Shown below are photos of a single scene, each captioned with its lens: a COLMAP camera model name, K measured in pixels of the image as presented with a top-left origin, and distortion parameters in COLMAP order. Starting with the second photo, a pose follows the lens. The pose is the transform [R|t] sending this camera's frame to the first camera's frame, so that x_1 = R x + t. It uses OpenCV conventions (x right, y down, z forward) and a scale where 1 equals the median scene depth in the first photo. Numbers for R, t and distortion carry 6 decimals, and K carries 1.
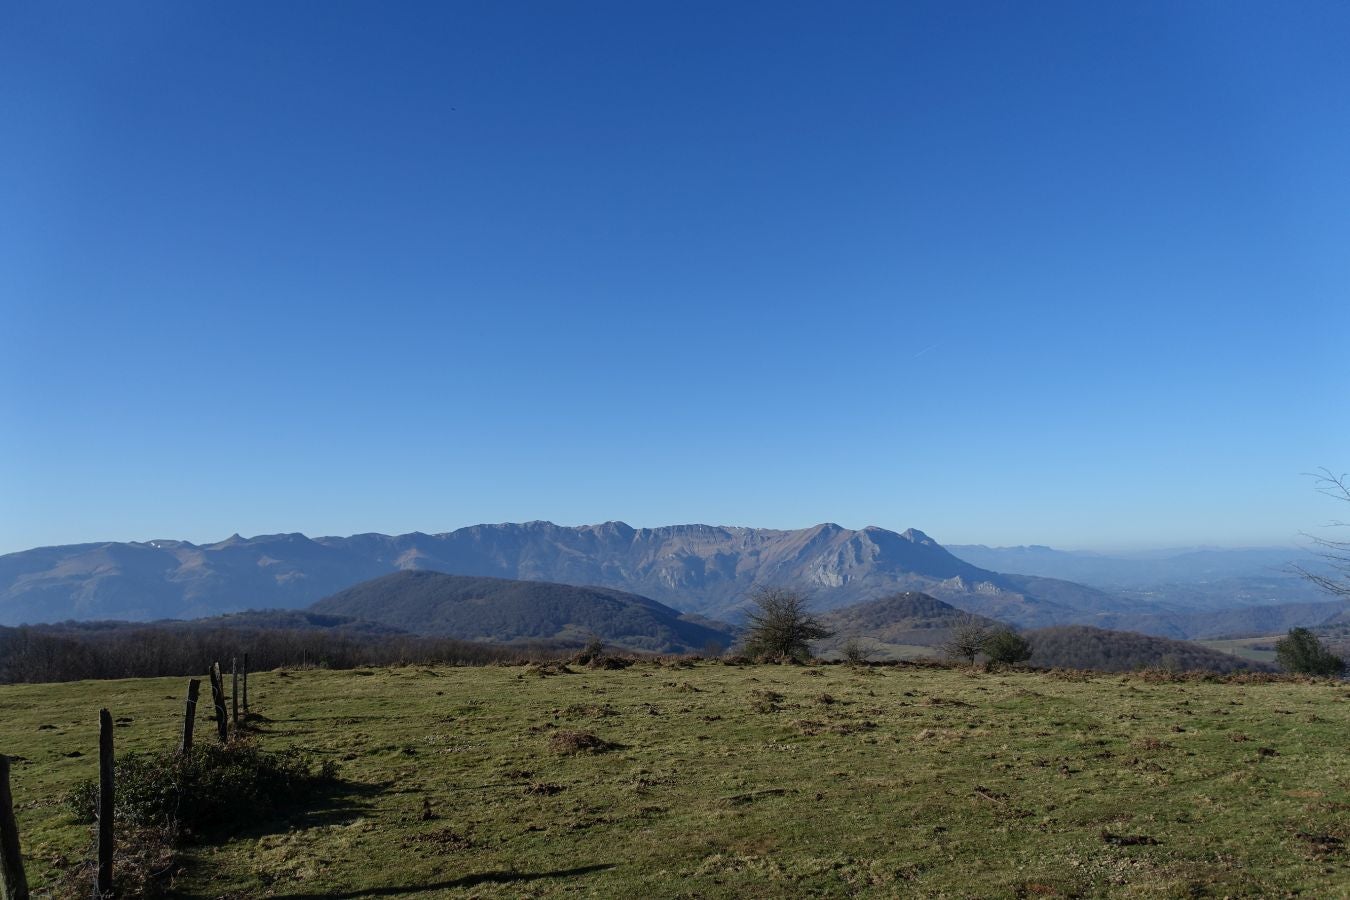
lens RADIAL K [[953.2, 0, 678.8], [0, 953.2, 441.5], [0, 0, 1]] dist [0.005404, 0.006616]
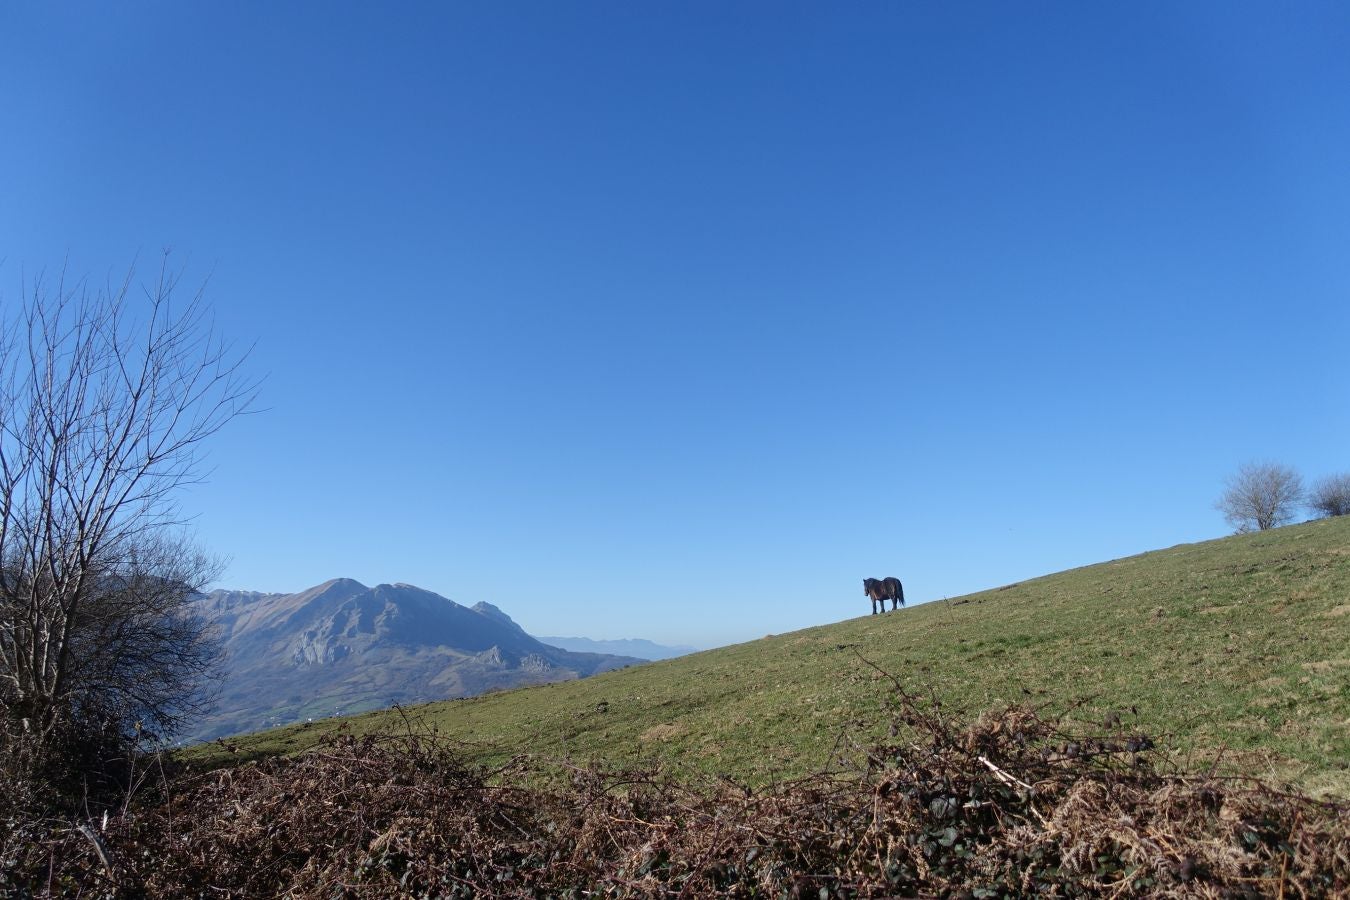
lens RADIAL K [[953.2, 0, 680.9], [0, 953.2, 451.5], [0, 0, 1]] dist [0.005404, 0.006616]
pose [[0.923525, 0.085953, 0.373782, 0.131032], [-0.052180, 0.993661, -0.099573, 0.055773], [-0.379972, 0.072454, 0.922156, 0.262882]]
